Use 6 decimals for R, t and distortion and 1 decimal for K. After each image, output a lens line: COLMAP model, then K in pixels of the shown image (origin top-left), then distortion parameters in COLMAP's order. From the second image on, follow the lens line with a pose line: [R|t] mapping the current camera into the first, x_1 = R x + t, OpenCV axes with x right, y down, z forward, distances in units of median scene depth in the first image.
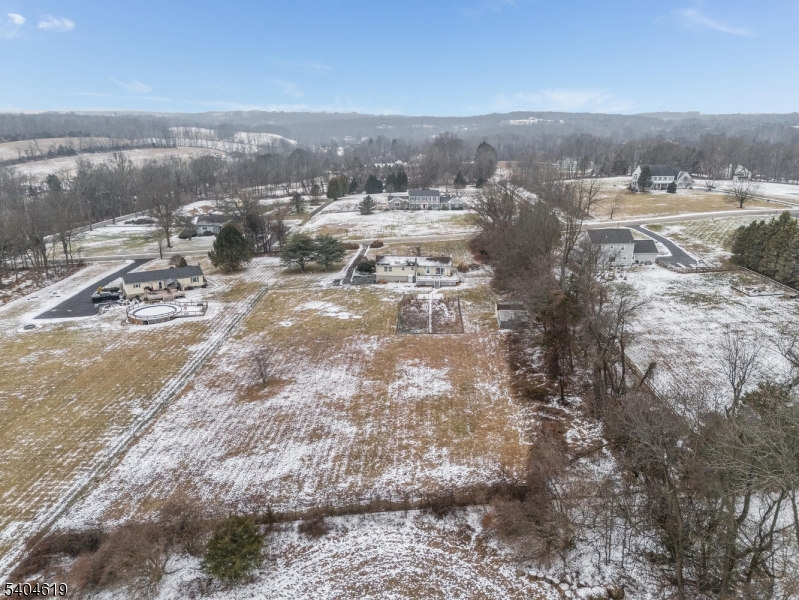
lens RADIAL K [[584.8, 0, 399.5], [0, 584.8, 300.0], [0, 0, 1]] dist [0.098923, -0.101070]
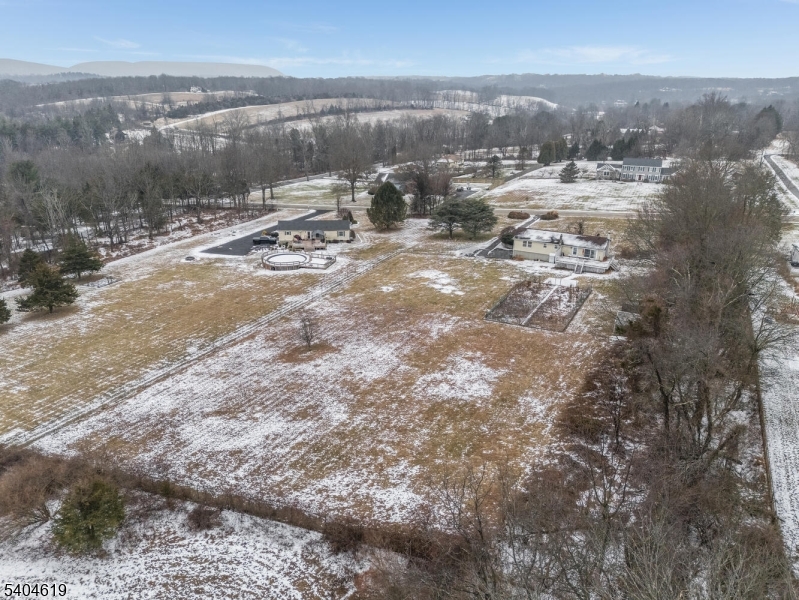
lens RADIAL K [[584.8, 0, 399.5], [0, 584.8, 300.0], [0, 0, 1]] dist [0.098923, -0.101070]
pose [[0.904890, 0.152612, -0.397345, 0.187923], [-0.131031, 0.988056, 0.081089, -0.019346], [0.404974, -0.021312, 0.914080, 0.144102]]
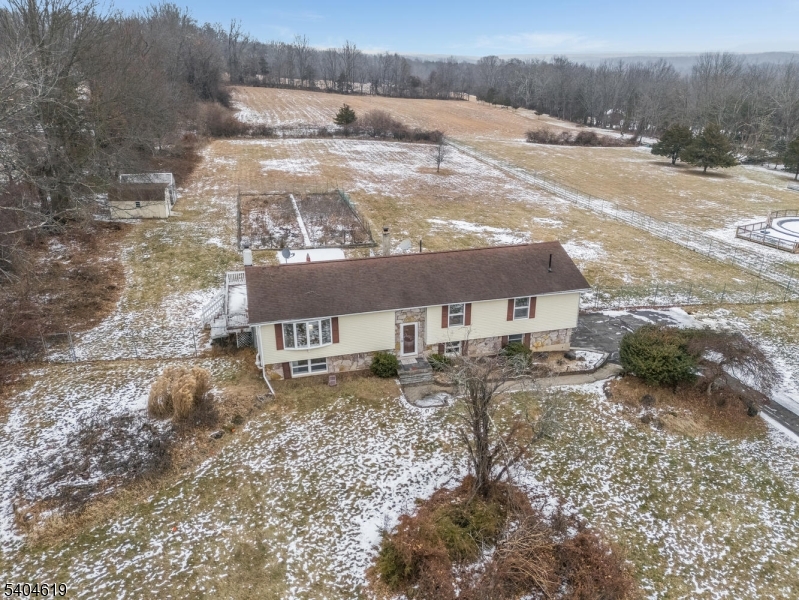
lens RADIAL K [[584.8, 0, 399.5], [0, 584.8, 300.0], [0, 0, 1]] dist [0.098923, -0.101070]
pose [[-0.954559, 0.101140, -0.280336, 0.120150], [-0.101188, 0.774783, 0.624077, -0.241113], [0.280318, 0.624085, -0.729342, 1.370458]]
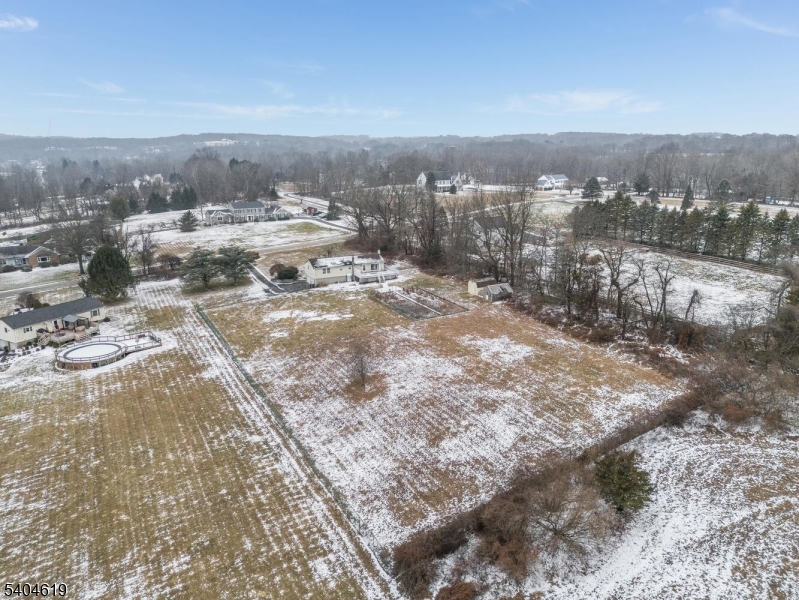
lens RADIAL K [[584.8, 0, 399.5], [0, 584.8, 300.0], [0, 0, 1]] dist [0.098923, -0.101070]
pose [[0.868325, -0.138008, 0.476409, -0.436336], [0.154921, 0.987920, 0.003818, 0.011691], [-0.471181, 0.070490, 0.879216, 0.091111]]
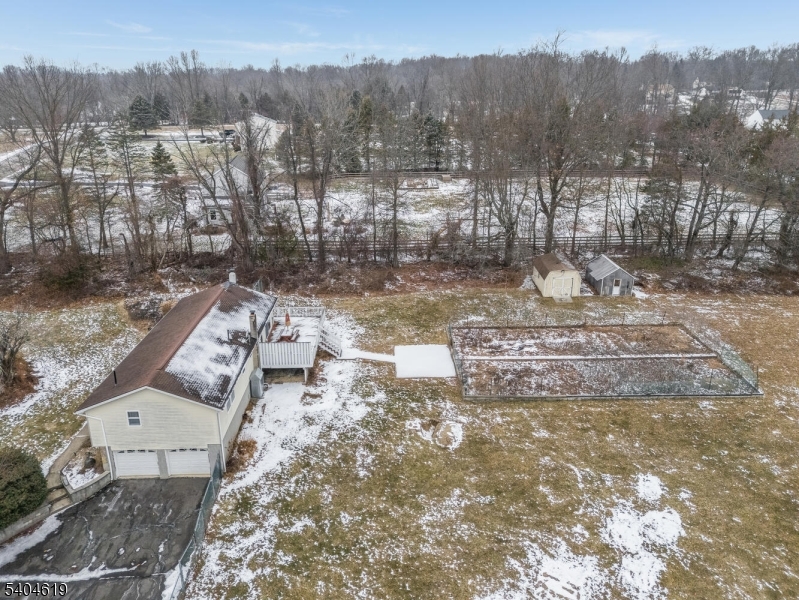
lens RADIAL K [[584.8, 0, 399.5], [0, 584.8, 300.0], [0, 0, 1]] dist [0.098923, -0.101070]
pose [[-0.080466, -0.350093, 0.933252, -0.285861], [0.295629, 0.885777, 0.357773, -0.181464], [-0.951908, 0.304685, 0.032222, 1.019719]]
